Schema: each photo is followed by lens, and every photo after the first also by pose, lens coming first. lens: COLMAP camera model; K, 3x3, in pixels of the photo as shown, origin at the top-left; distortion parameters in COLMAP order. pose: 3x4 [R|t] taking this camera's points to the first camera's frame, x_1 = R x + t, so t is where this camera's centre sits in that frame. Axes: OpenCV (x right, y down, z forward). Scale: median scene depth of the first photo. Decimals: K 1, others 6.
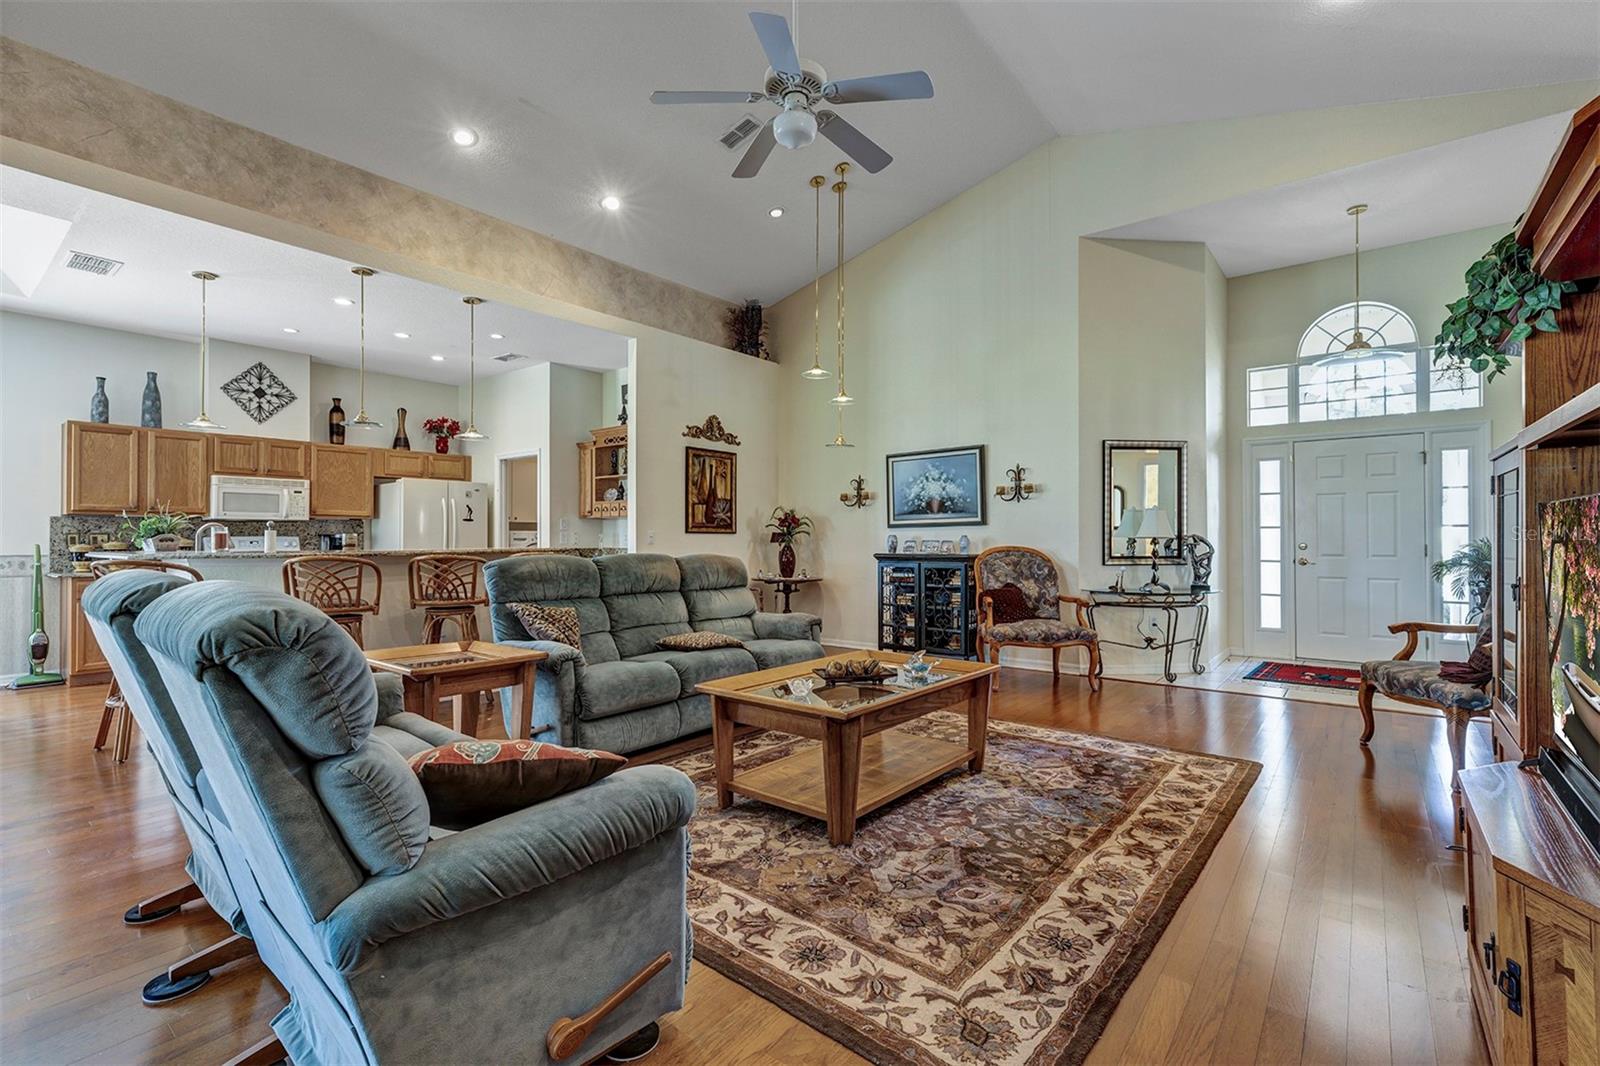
lens RADIAL K [[716.3, 0, 796.9], [0, 716.3, 529.3], [0, 0, 1]] dist [-0.001676, -0.000069]
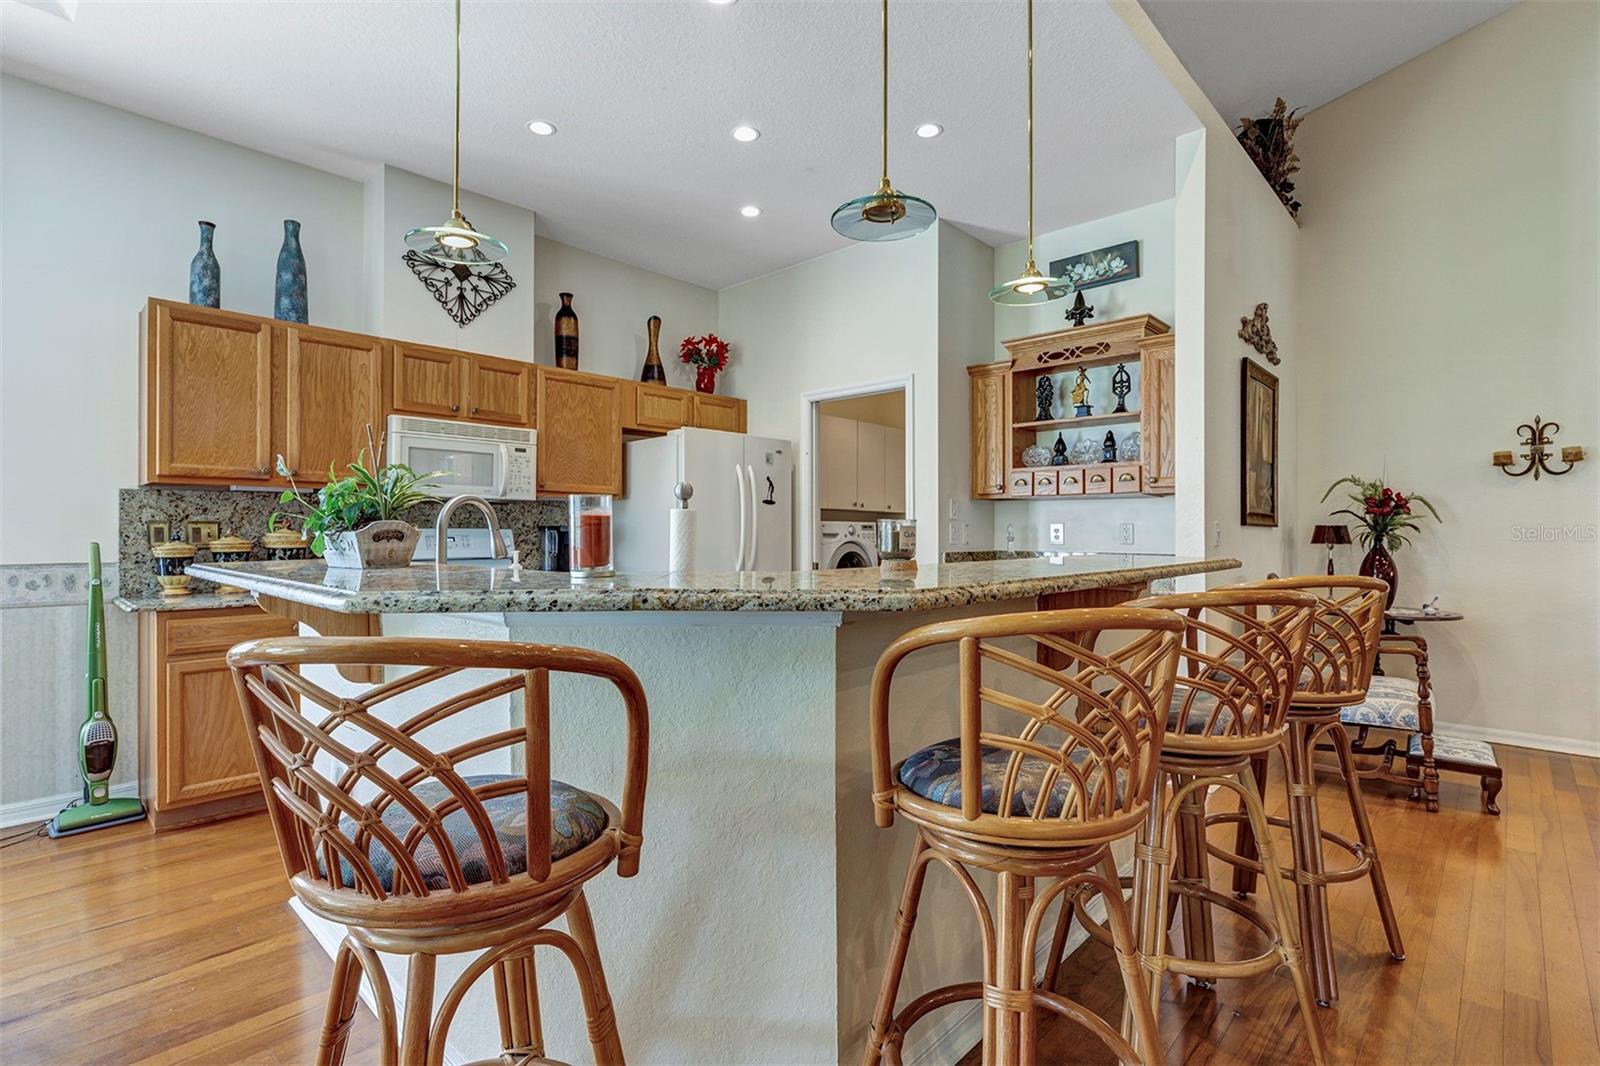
lens RADIAL K [[758.0, 0, 784.0], [0, 758.0, 531.7], [0, 0, 1]] dist [-0.010089, 0.000187]
pose [[0.995553, 0.003954, -0.094123, -0.455307], [-0.002999, 0.999943, 0.010283, 0.005656], [0.094158, -0.009955, 0.995507, 0.445823]]
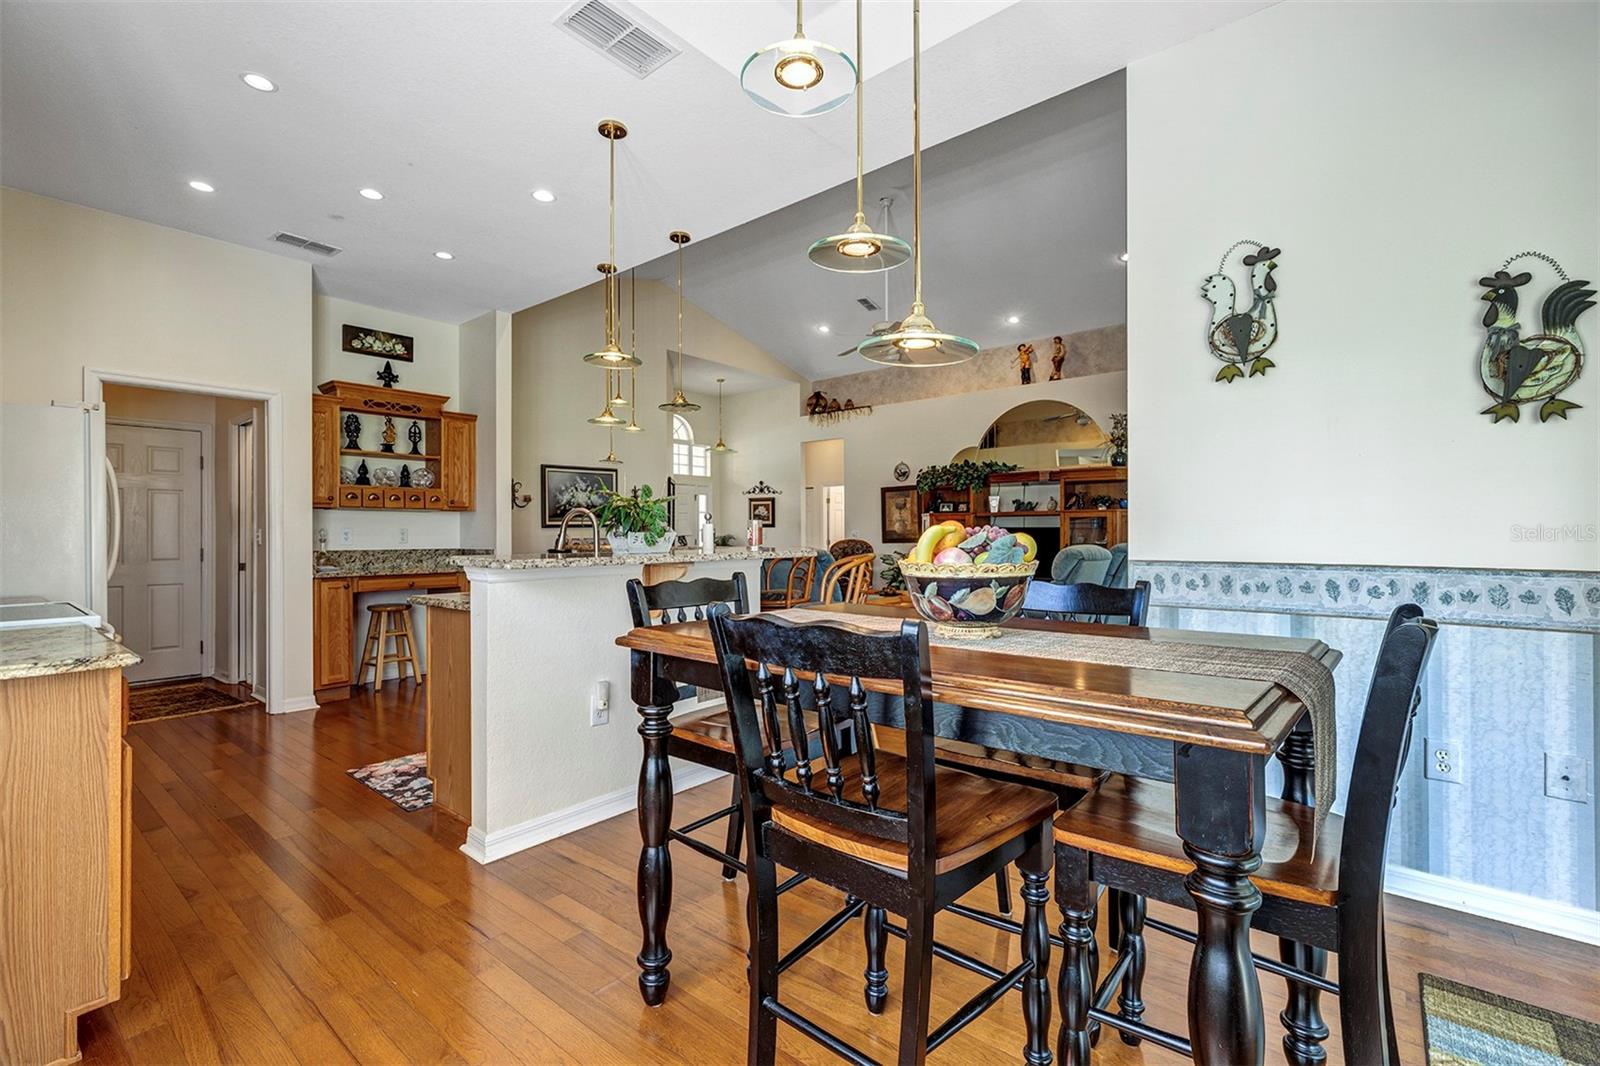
lens RADIAL K [[716.3, 0, 796.9], [0, 716.3, 529.3], [0, 0, 1]] dist [-0.001676, -0.000069]
pose [[0.017026, 0.009855, 0.999806, -1.097918], [-0.010606, 0.999897, -0.009675, 0.008730], [-0.999799, -0.010439, 0.017129, 0.610229]]
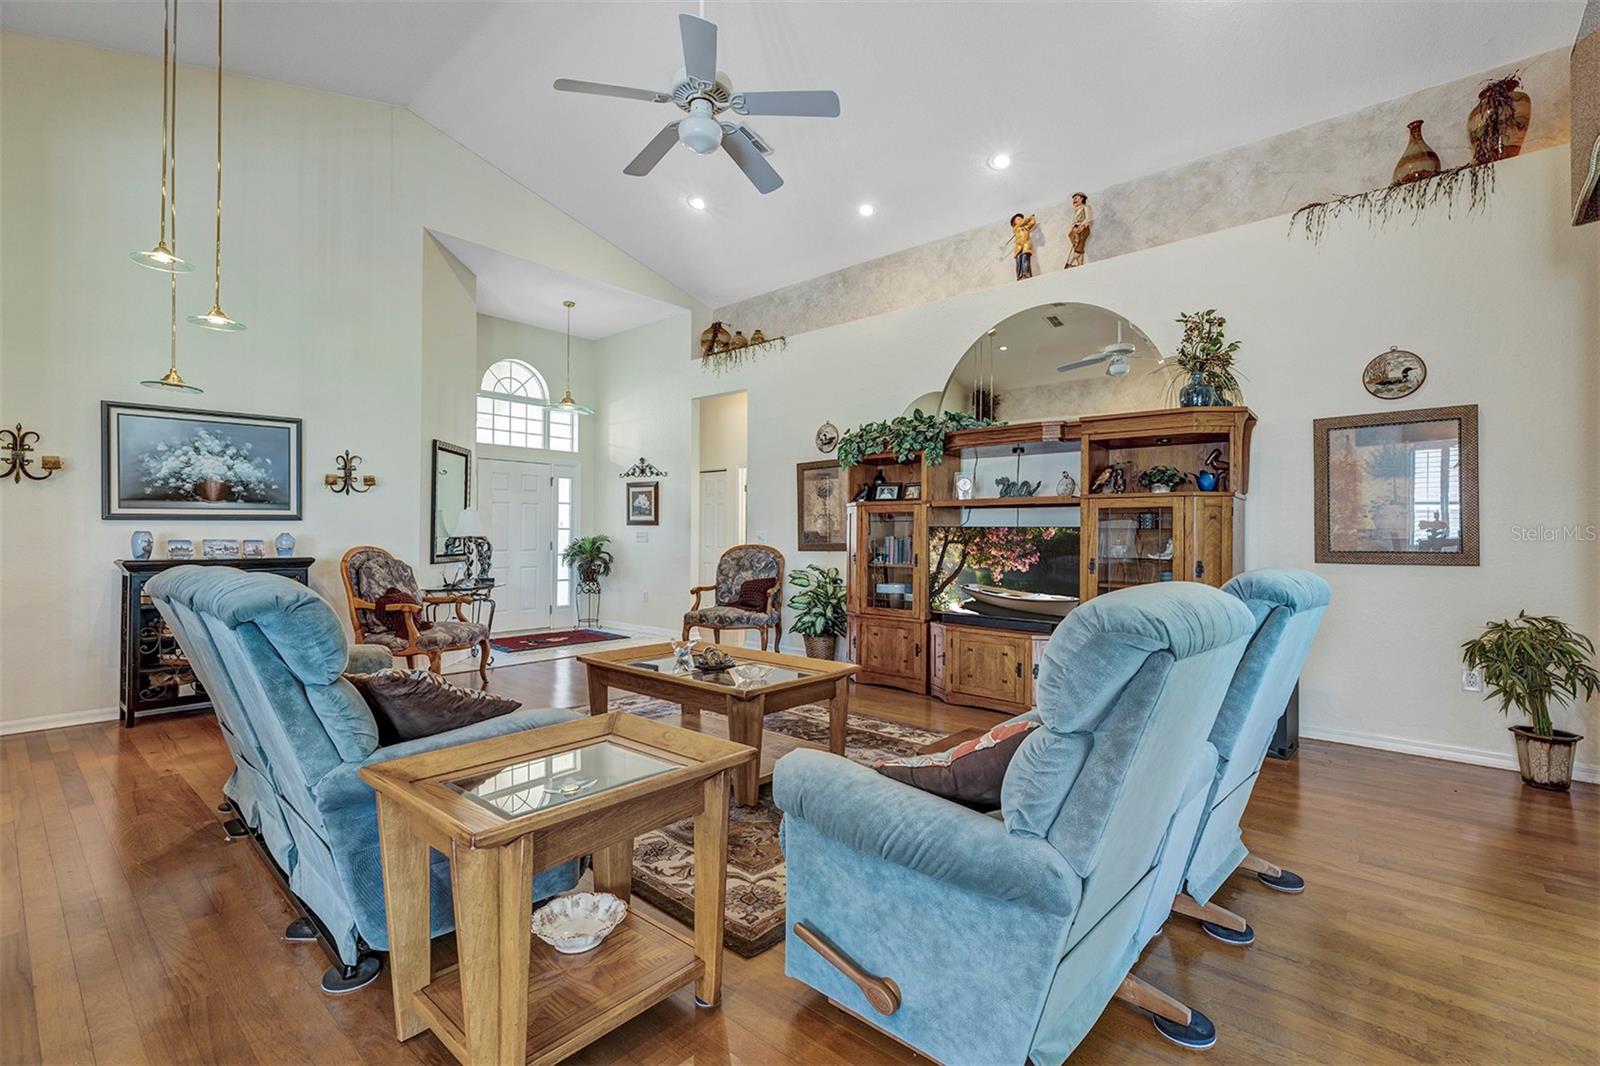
lens RADIAL K [[716.3, 0, 796.9], [0, 716.3, 529.3], [0, 0, 1]] dist [-0.001676, -0.000069]
pose [[0.046409, 0.011786, 0.998853, -0.497925], [-0.019053, 0.999759, -0.010911, 0.002599], [-0.998741, -0.018525, 0.046622, 0.397802]]
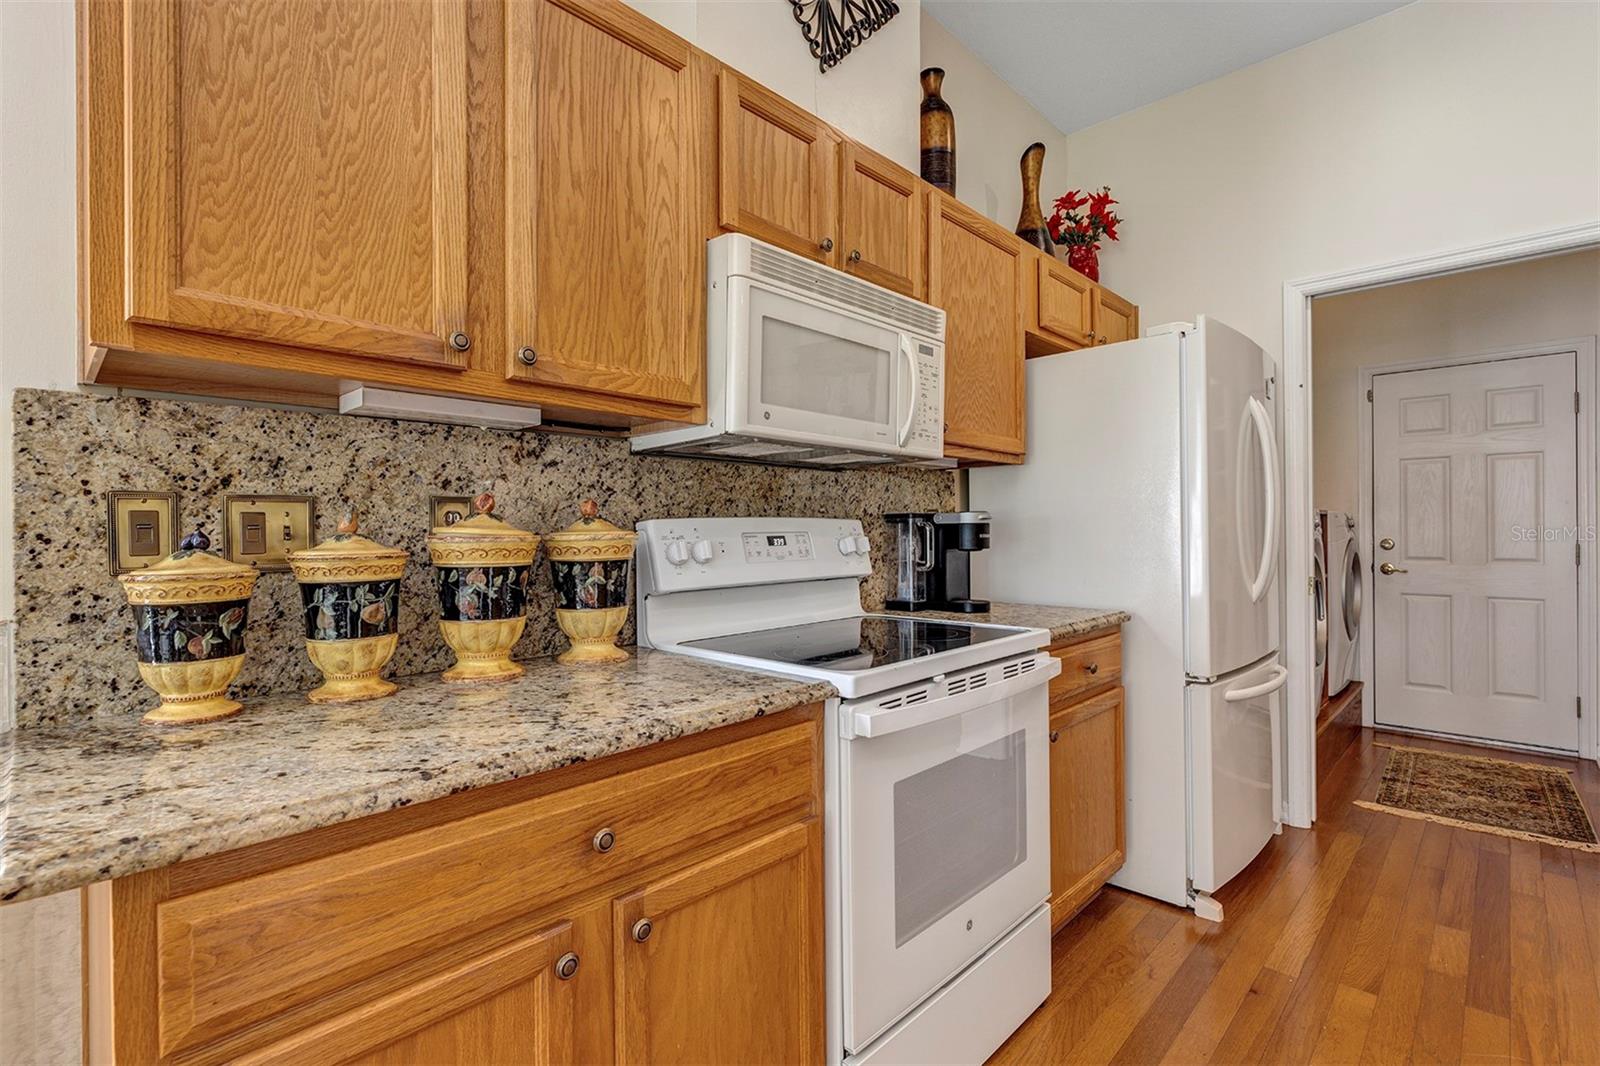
lens RADIAL K [[761.2, 0, 800.0], [0, 761.2, 533.0], [0, 0, 1]] dist [-0.007629, 0.000298]
pose [[0.995145, -0.000320, -0.098418, -0.749982], [0.001926, 0.999867, 0.016221, 0.011567], [0.098400, -0.016332, 0.995013, 0.747169]]
